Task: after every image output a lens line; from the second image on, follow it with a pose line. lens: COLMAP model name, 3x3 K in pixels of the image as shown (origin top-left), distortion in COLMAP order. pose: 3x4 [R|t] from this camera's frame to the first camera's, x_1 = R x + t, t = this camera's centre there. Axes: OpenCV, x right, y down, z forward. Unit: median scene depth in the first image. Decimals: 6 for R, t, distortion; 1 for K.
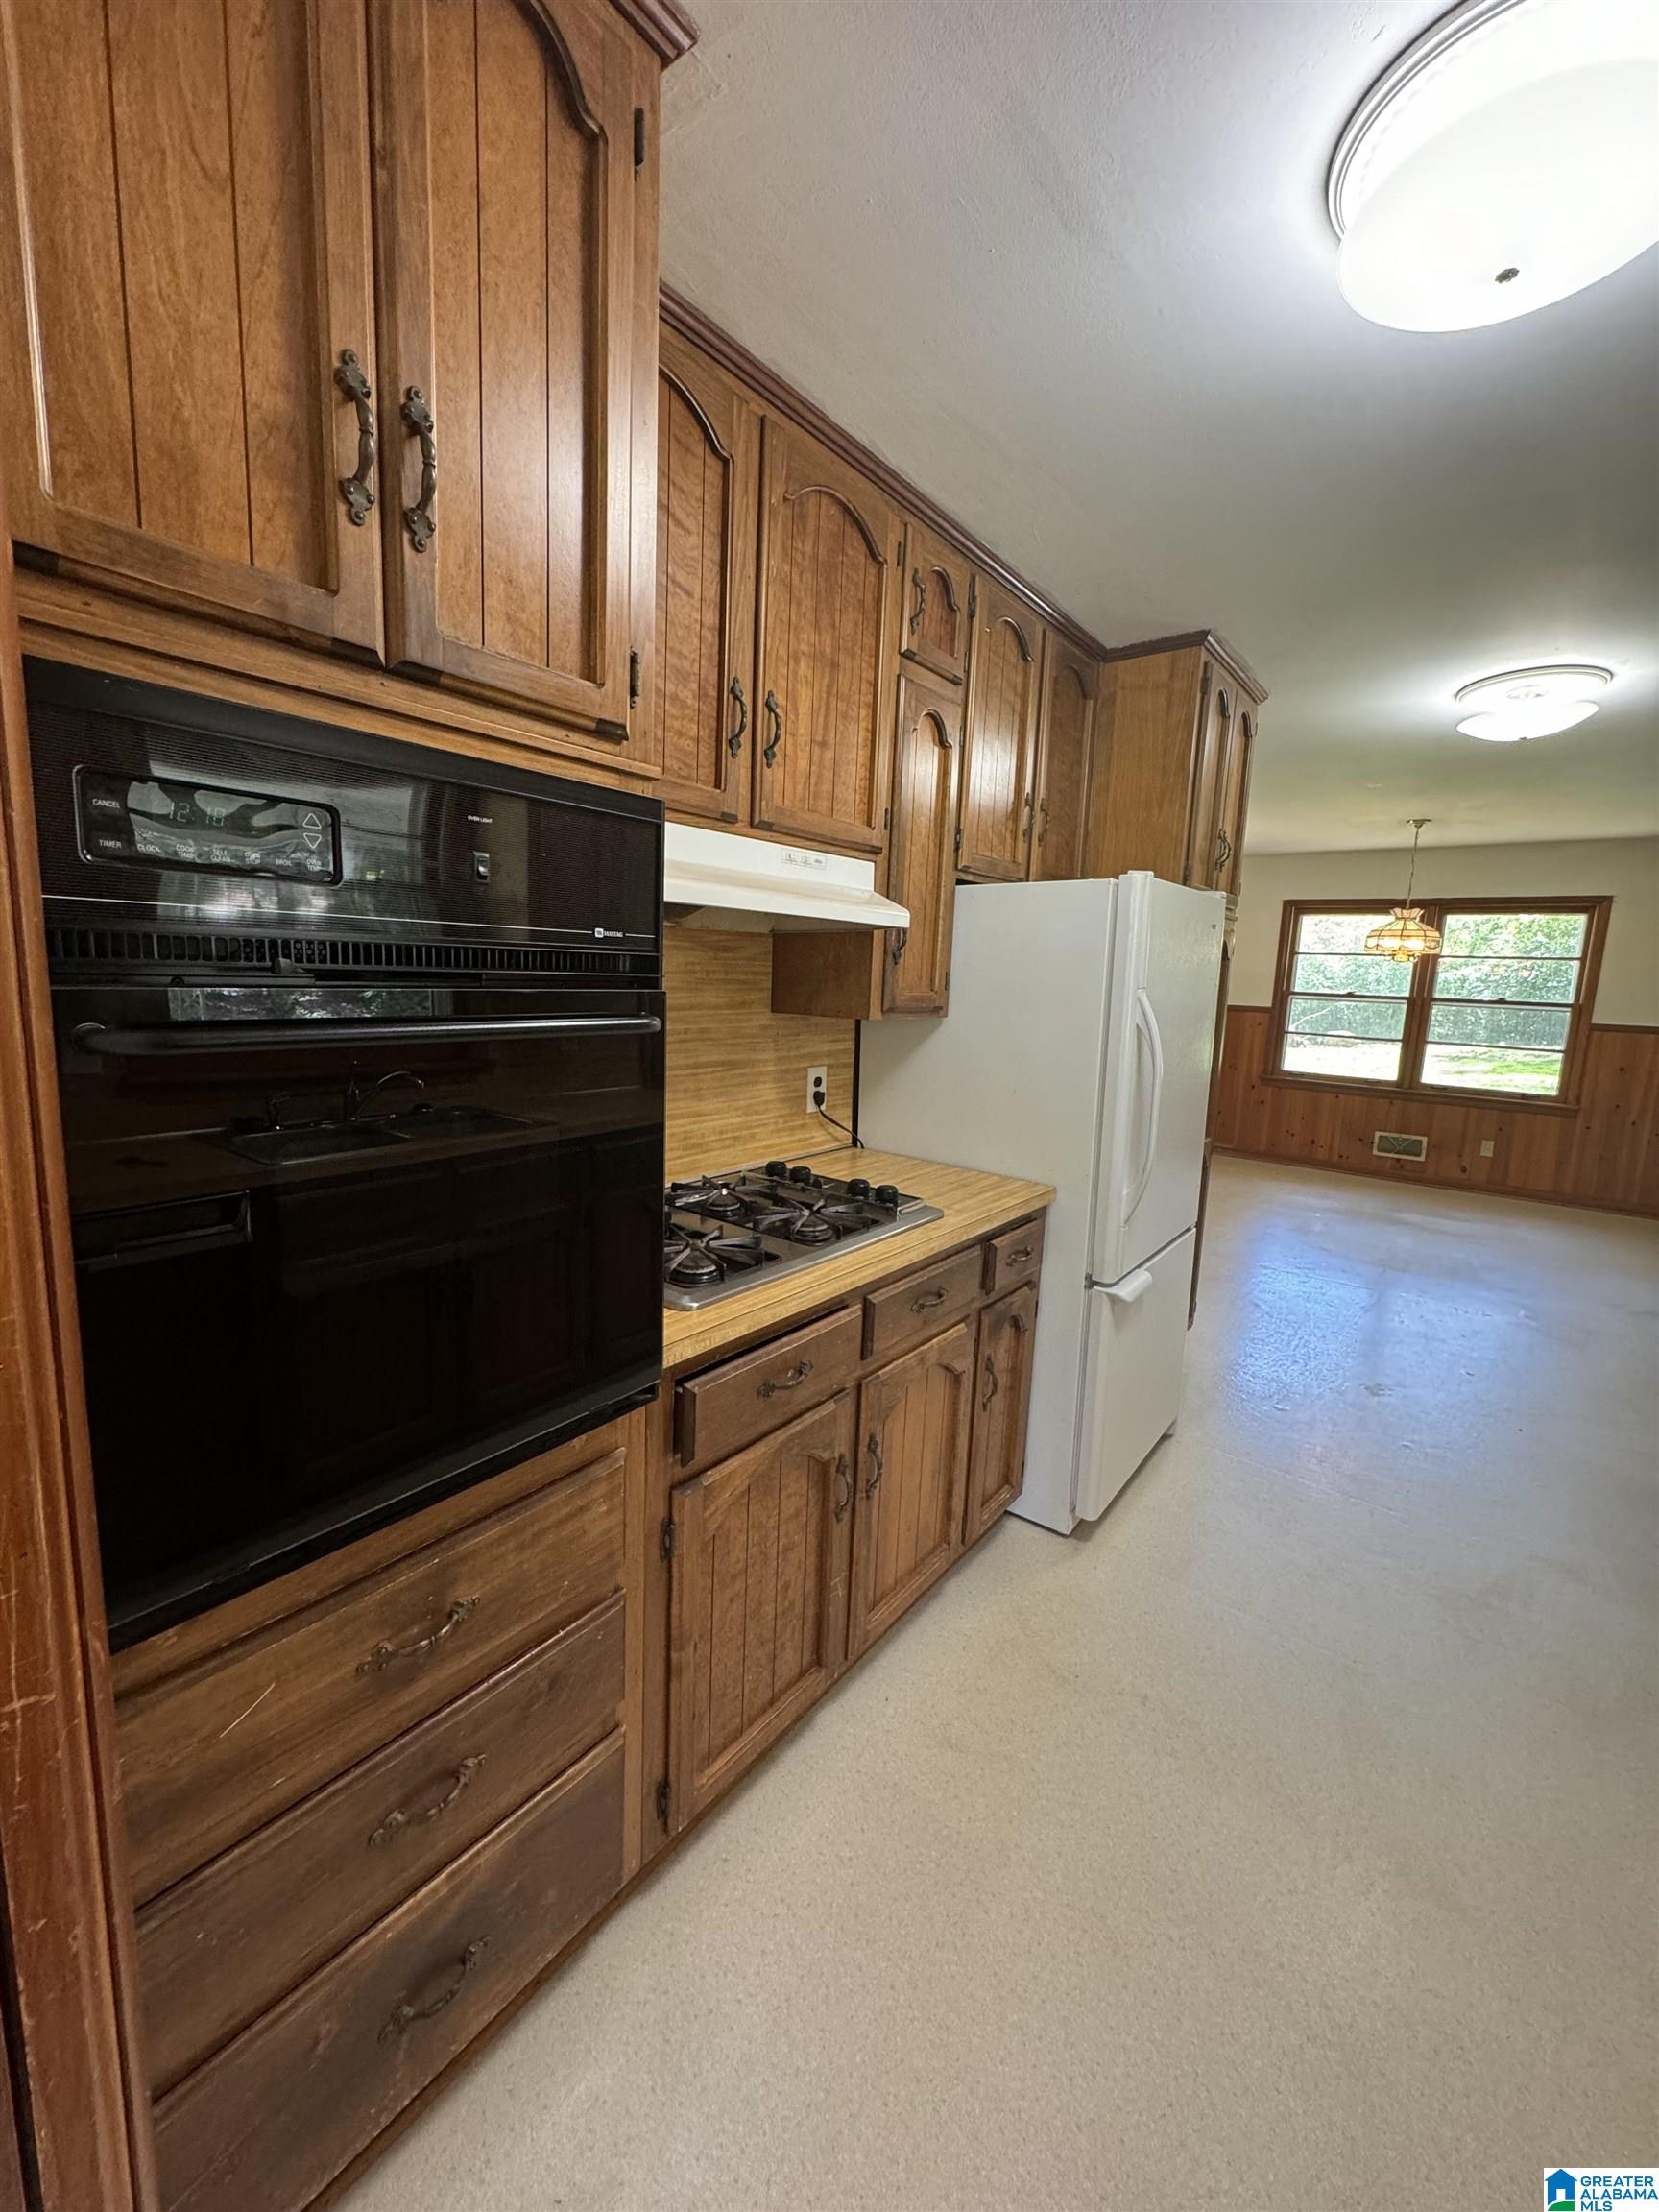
lens RADIAL K [[888.4, 0, 829.5], [0, 888.4, 1106.0], [0, 0, 1]] dist [-0.001157, -0.000323]
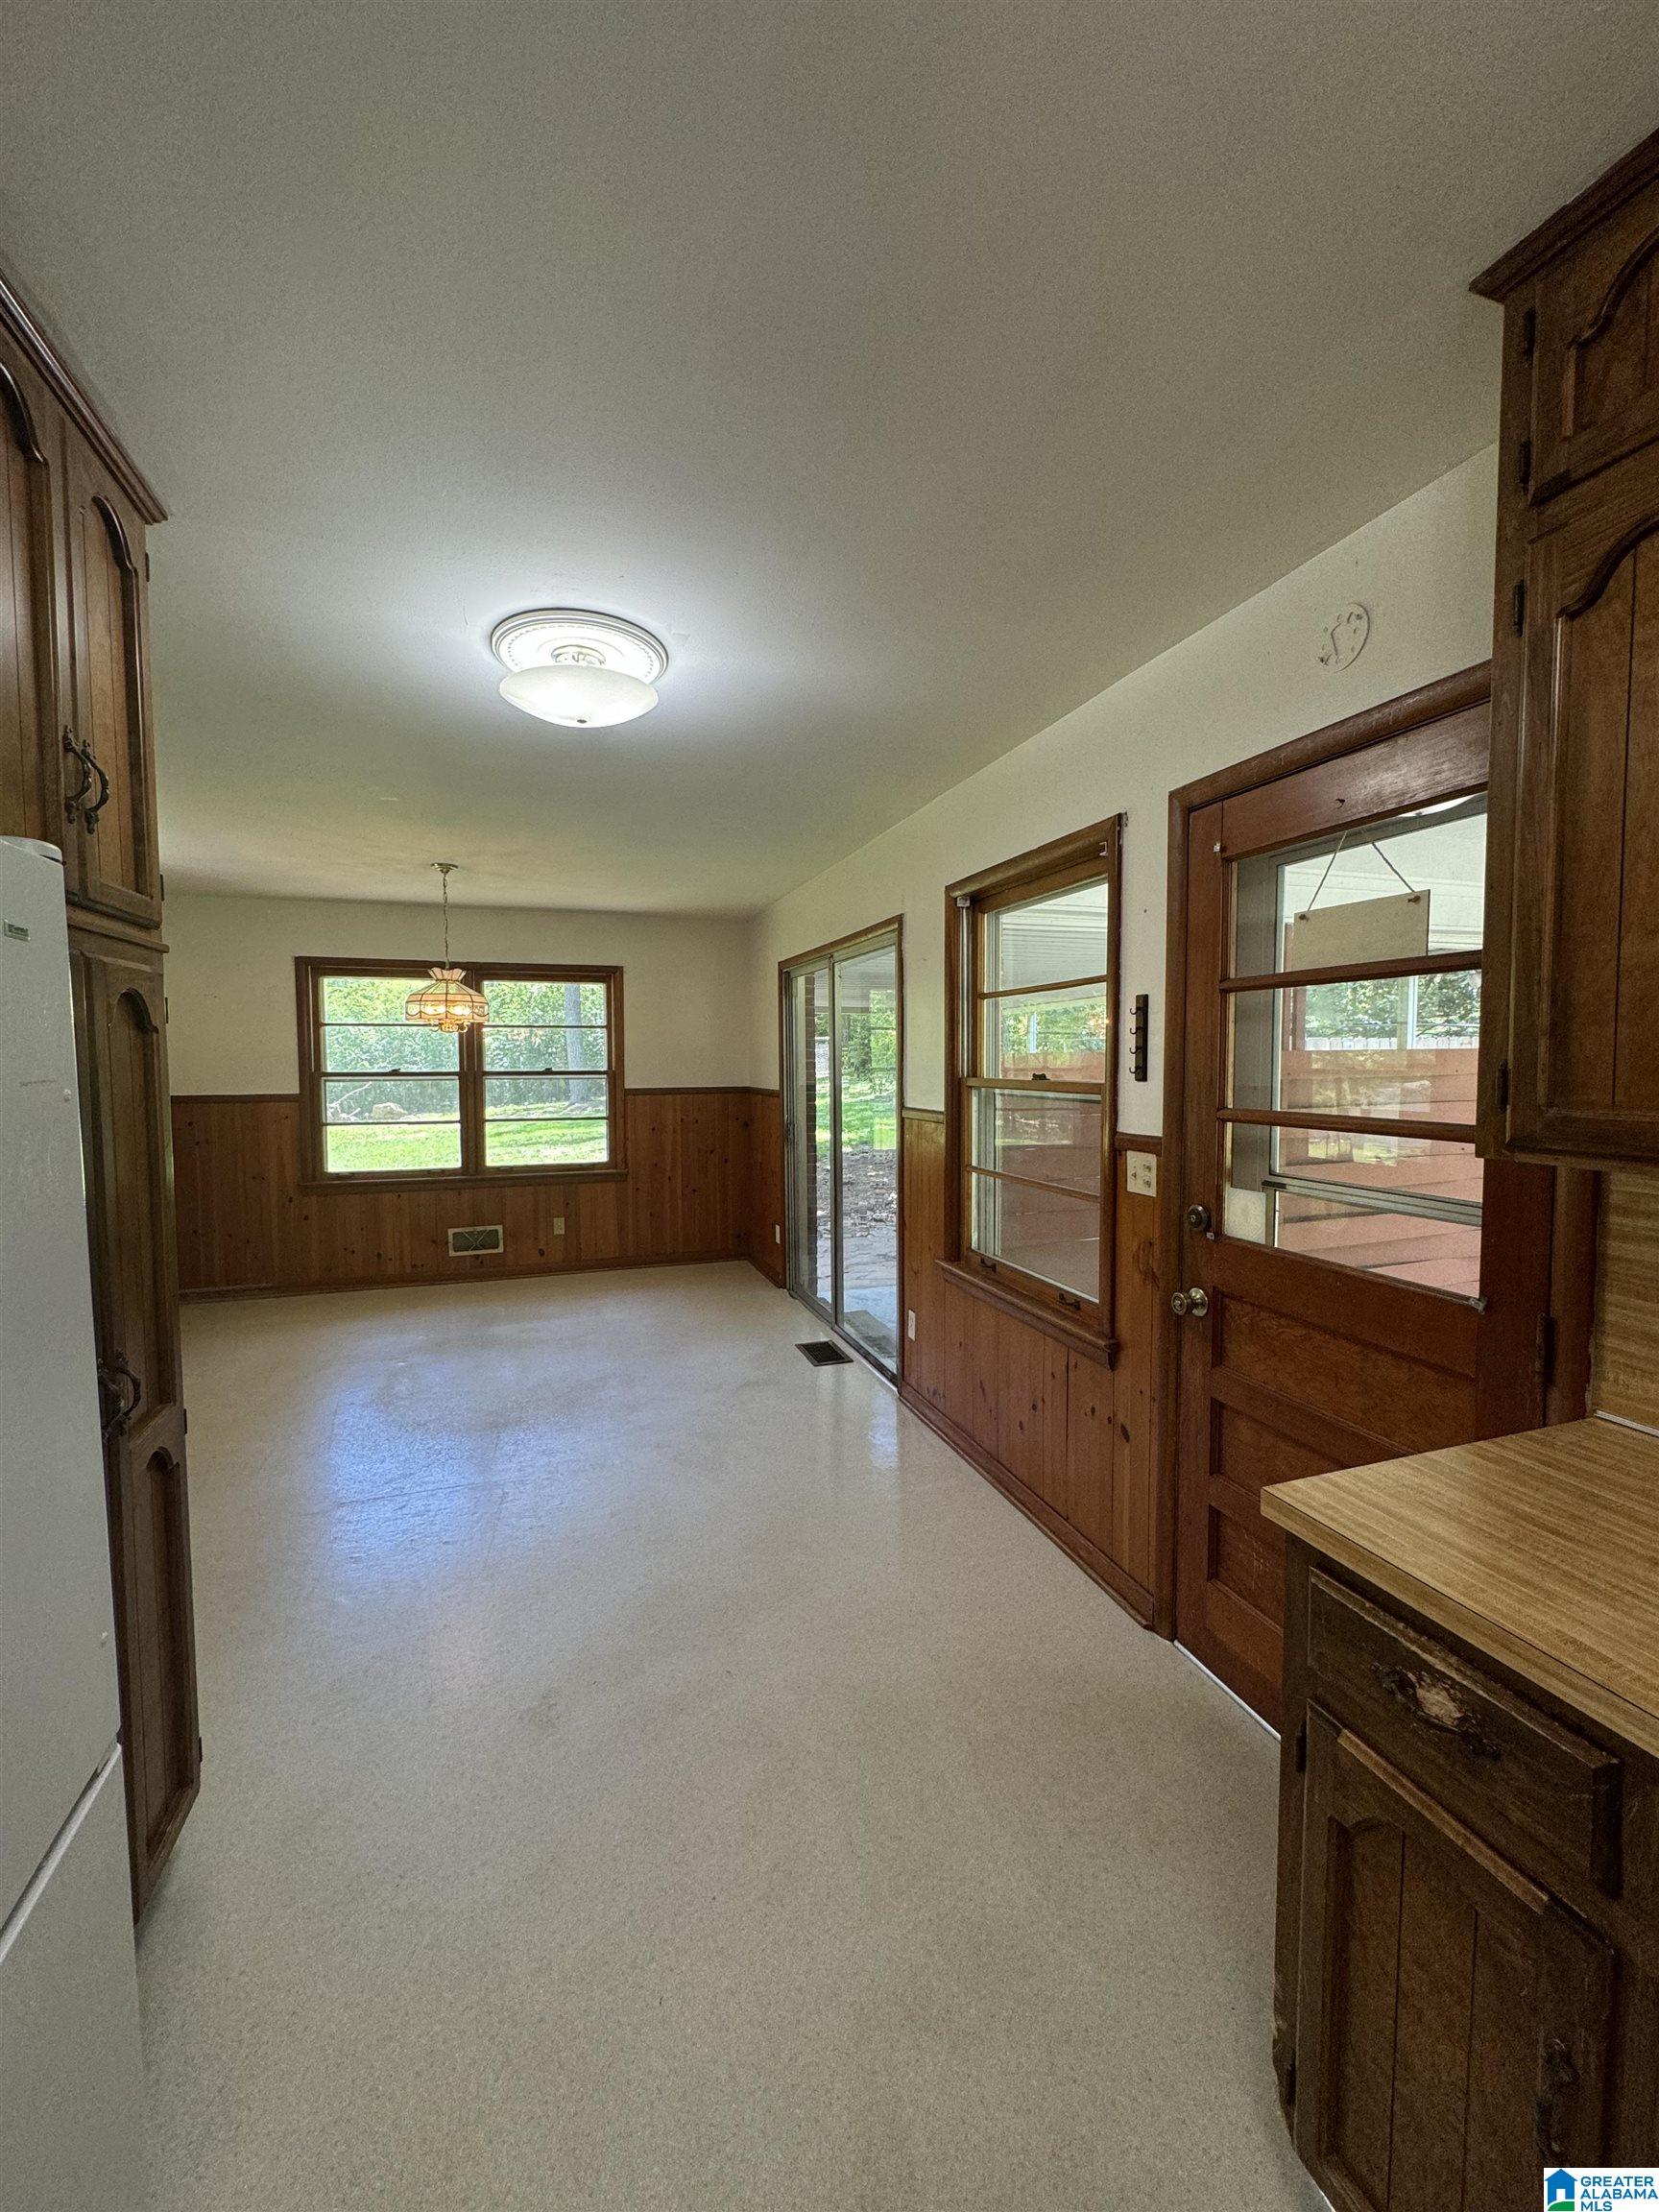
lens RADIAL K [[888.4, 0, 829.5], [0, 888.4, 1106.0], [0, 0, 1]] dist [-0.001157, -0.000323]
pose [[0.549139, -0.086368, 0.831257, 0.121047], [0.154181, 0.988042, 0.000804, -0.034453], [-0.821386, 0.127722, 0.555888, 0.217073]]
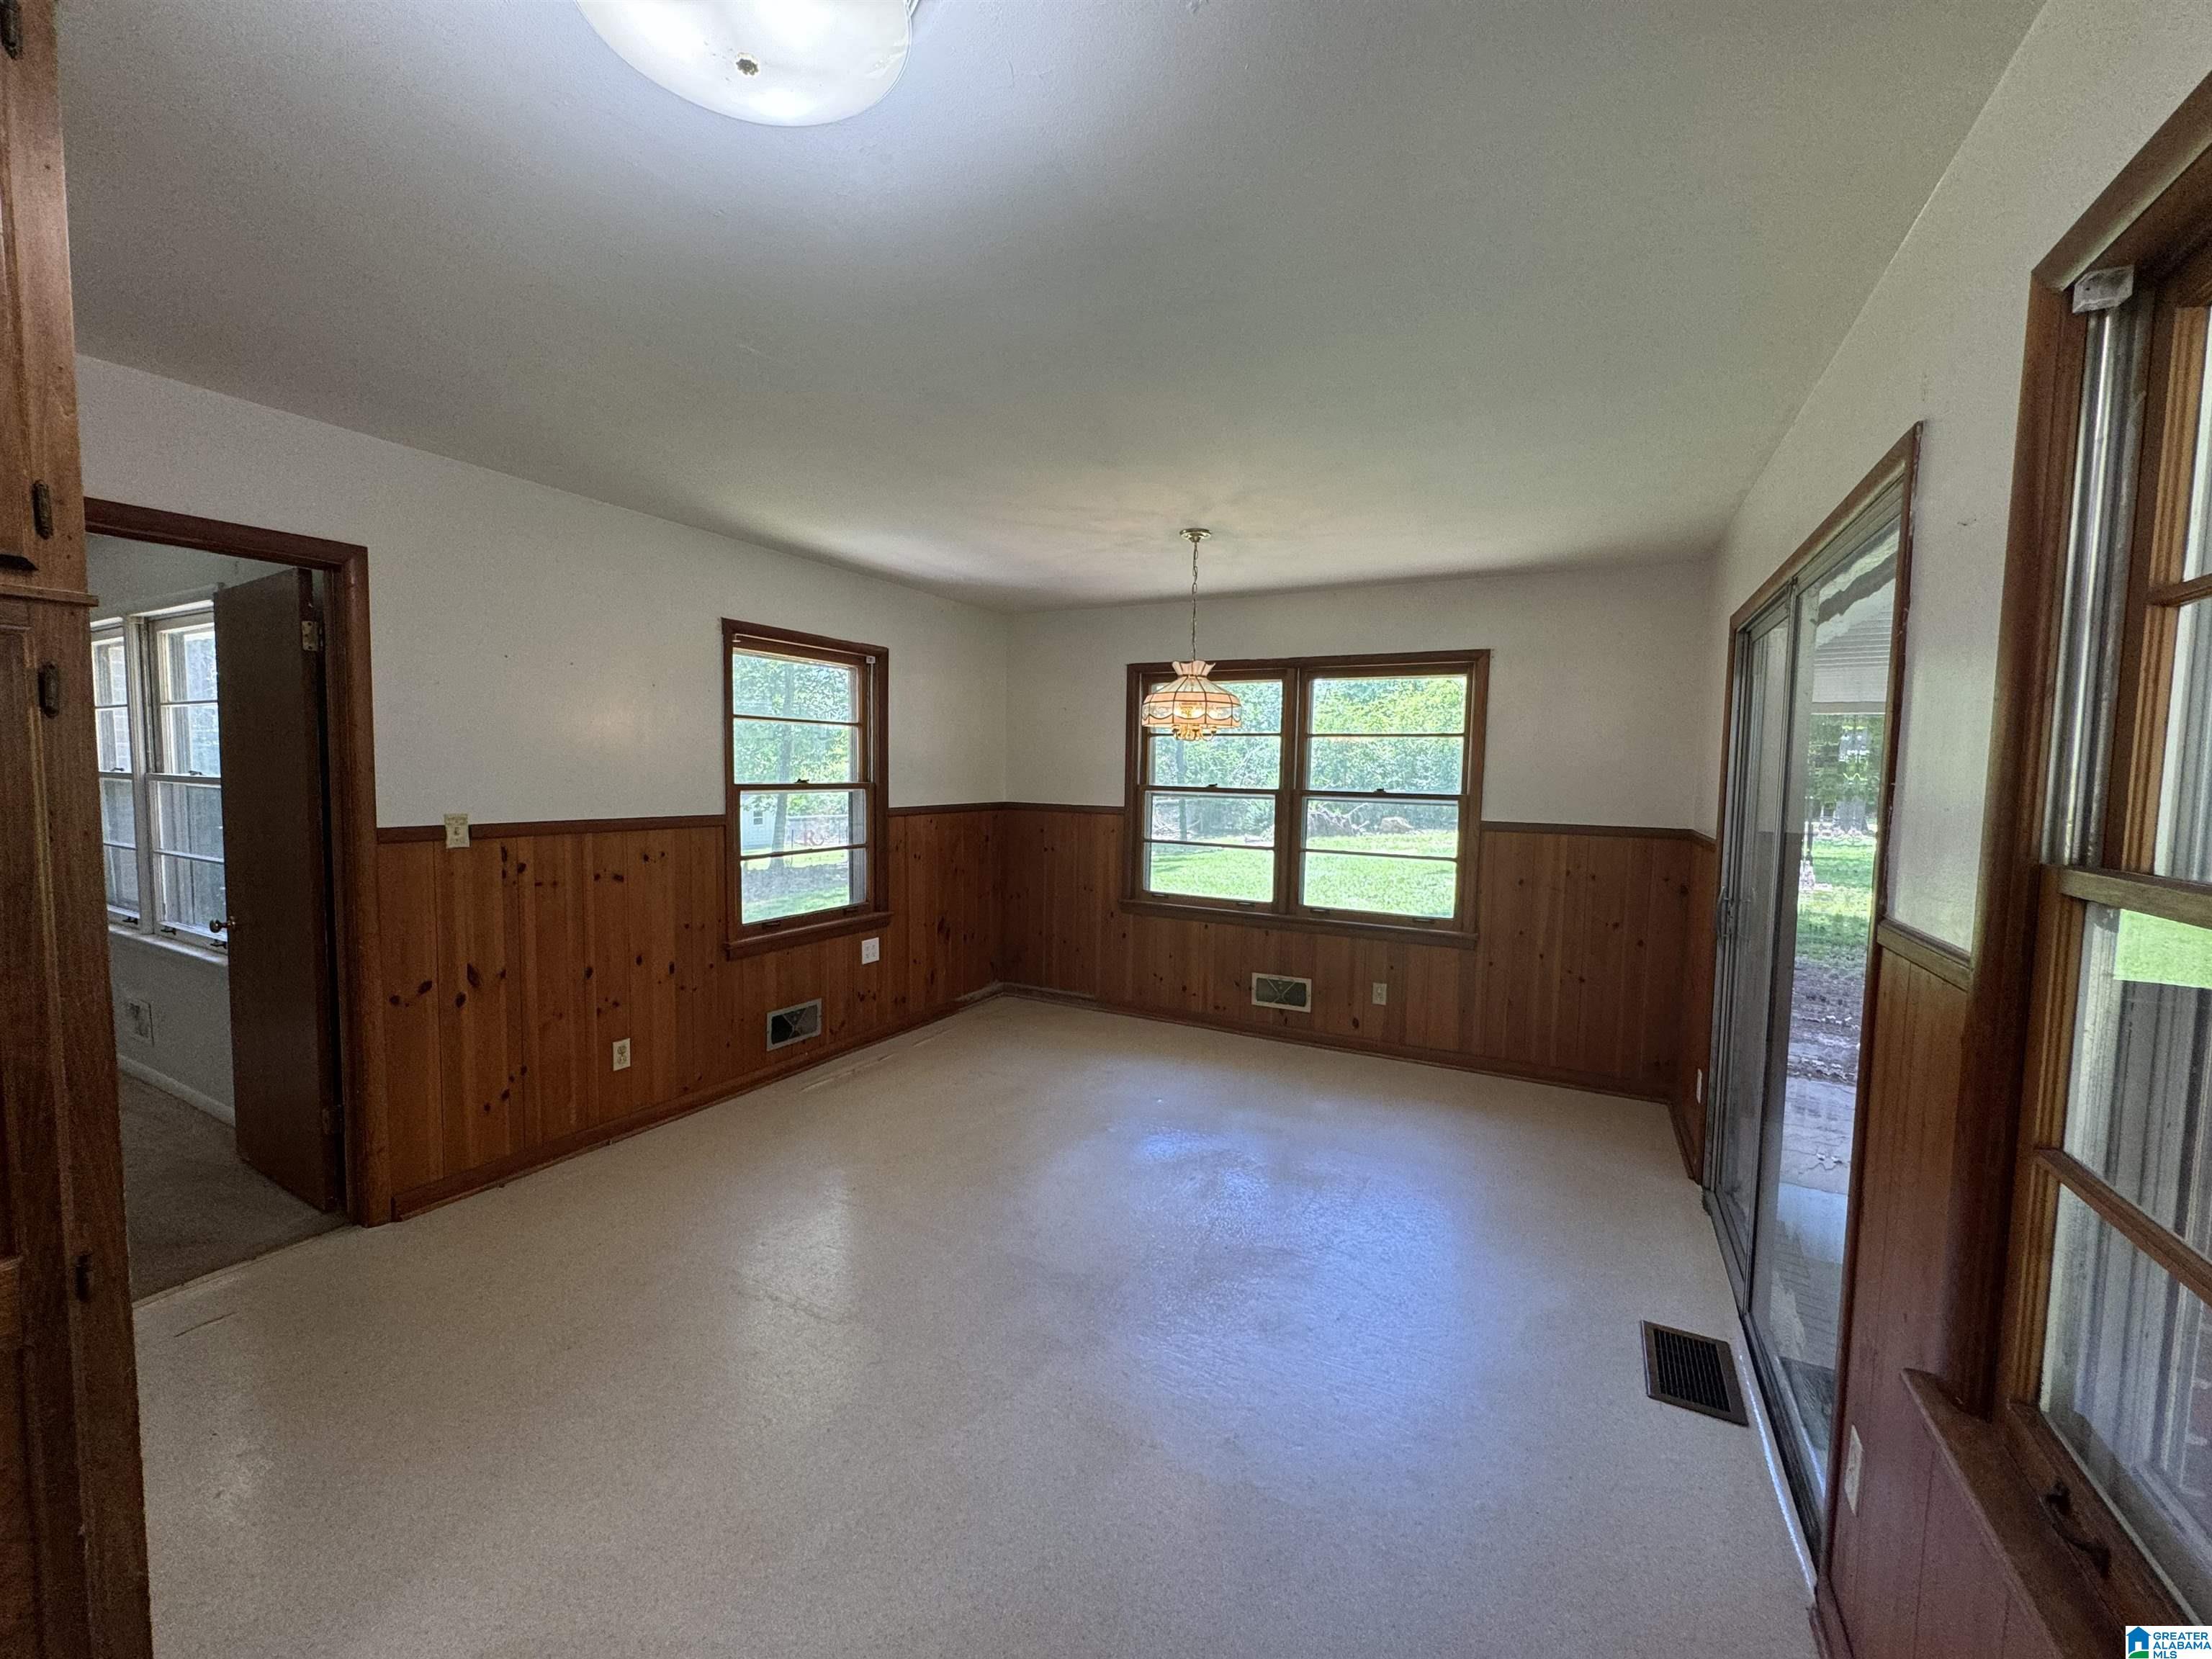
lens RADIAL K [[888.4, 0, 1098.3], [0, 888.4, 835.3], [0, 0, 1]] dist [-0.001157, -0.000323]
pose [[0.985708, -0.035256, 0.164730, 0.393041], [0.047178, 0.996499, -0.069028, -0.042037], [-0.161720, 0.075813, 0.983920, 0.305394]]
